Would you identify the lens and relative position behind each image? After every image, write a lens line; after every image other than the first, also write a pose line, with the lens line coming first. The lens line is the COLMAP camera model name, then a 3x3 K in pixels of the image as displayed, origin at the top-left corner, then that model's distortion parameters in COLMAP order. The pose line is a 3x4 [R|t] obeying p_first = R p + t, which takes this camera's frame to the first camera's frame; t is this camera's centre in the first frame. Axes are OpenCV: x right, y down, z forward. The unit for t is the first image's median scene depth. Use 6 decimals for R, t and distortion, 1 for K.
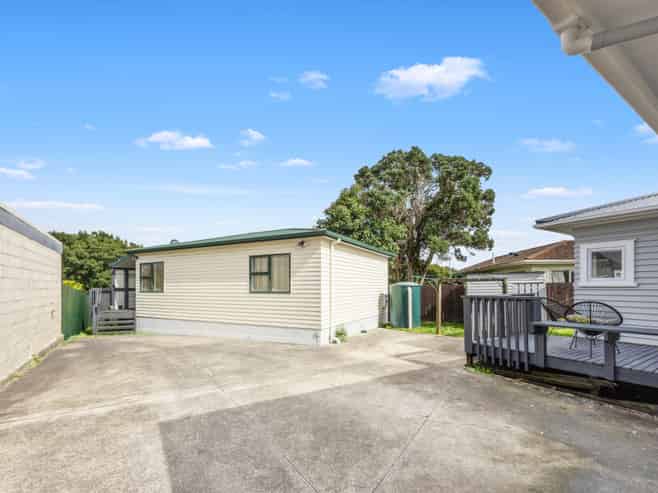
lens RADIAL K [[293.6, 0, 329.0], [0, 293.6, 246.5], [0, 0, 1]] dist [0.027422, 0.000060]
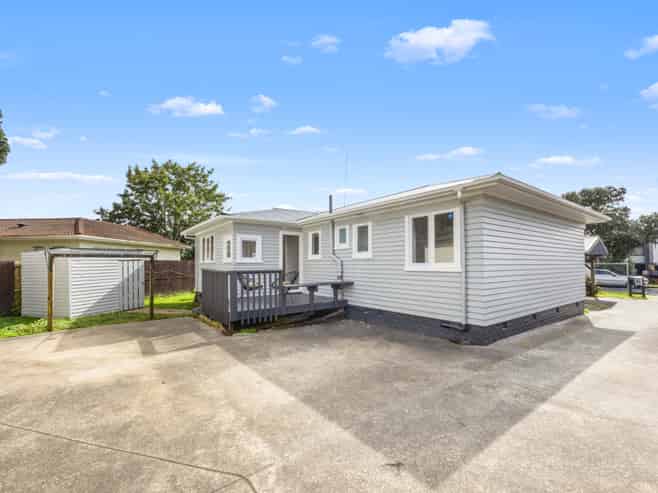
lens RADIAL K [[293.6, 0, 329.0], [0, 293.6, 246.5], [0, 0, 1]] dist [0.027422, 0.000060]
pose [[-0.076950, 0.066718, 0.994800, -1.109358], [-0.139035, 0.987292, -0.076969, 0.192659], [-0.987293, -0.144234, -0.066696, 1.247752]]
